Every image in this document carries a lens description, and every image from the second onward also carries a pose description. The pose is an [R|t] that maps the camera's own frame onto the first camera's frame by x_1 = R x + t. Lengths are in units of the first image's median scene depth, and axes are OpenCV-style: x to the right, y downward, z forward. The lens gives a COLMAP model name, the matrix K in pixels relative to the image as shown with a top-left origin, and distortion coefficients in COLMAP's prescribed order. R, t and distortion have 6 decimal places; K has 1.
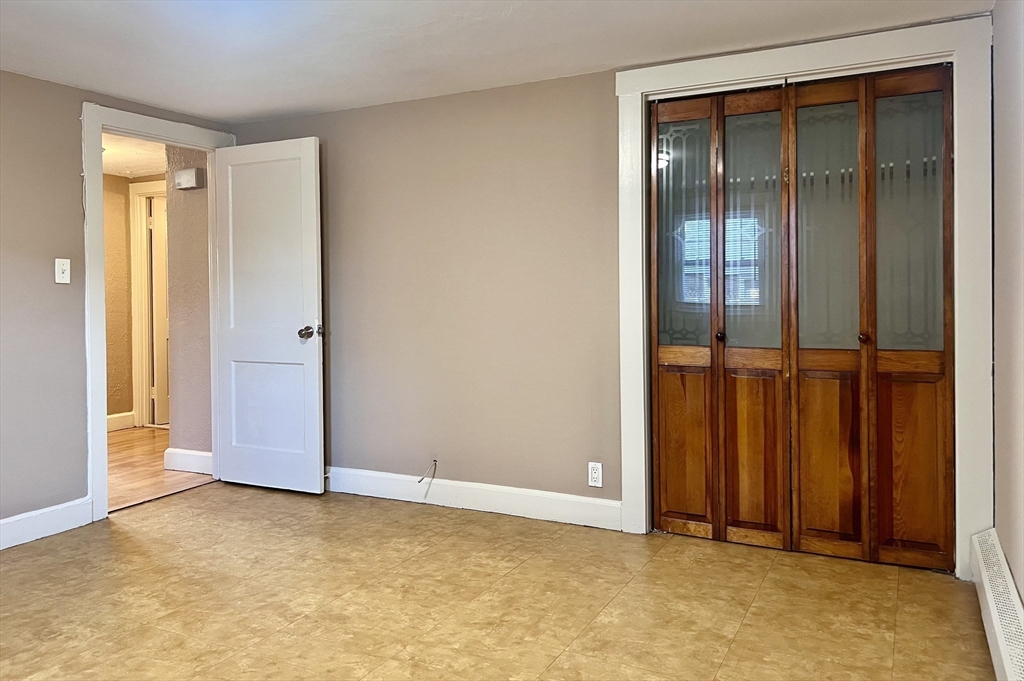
lens RADIAL K [[783.4, 0, 496.3], [0, 783.4, 306.1], [0, 0, 1]] dist [0.035587, -0.012097]
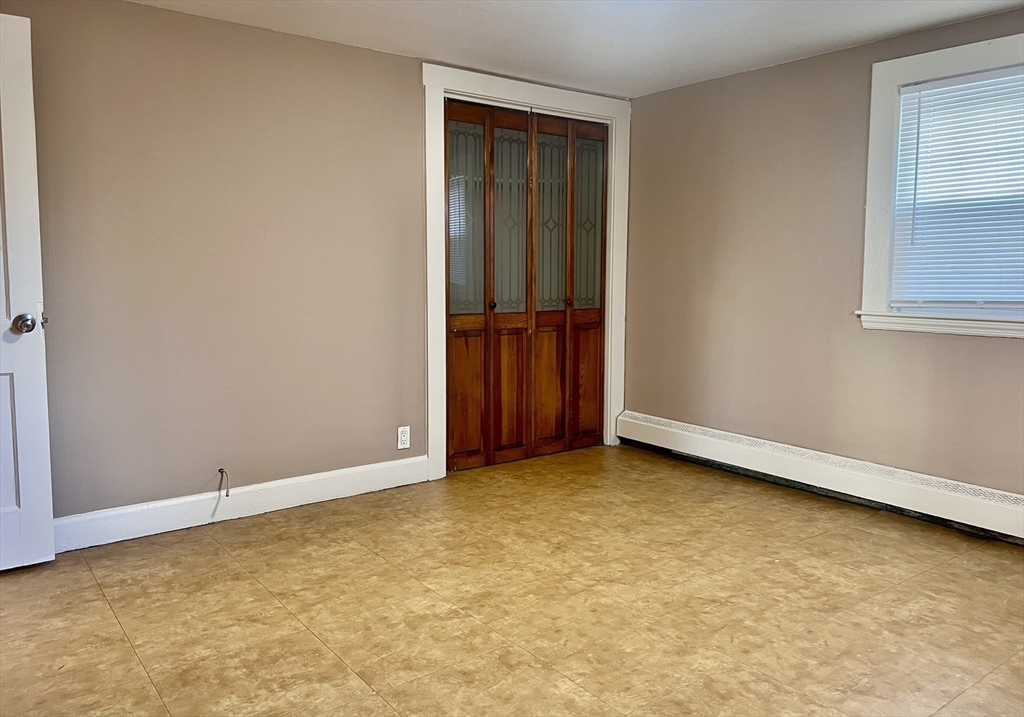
lens RADIAL K [[772.4, 0, 512.0], [0, 772.4, 354.0], [0, 0, 1]] dist [0.038403, -0.017324]
pose [[0.422286, -0.089882, 0.901996, -0.884628], [0.011593, 0.995526, 0.093774, 0.000856], [-0.906389, -0.029142, 0.421439, 0.481396]]
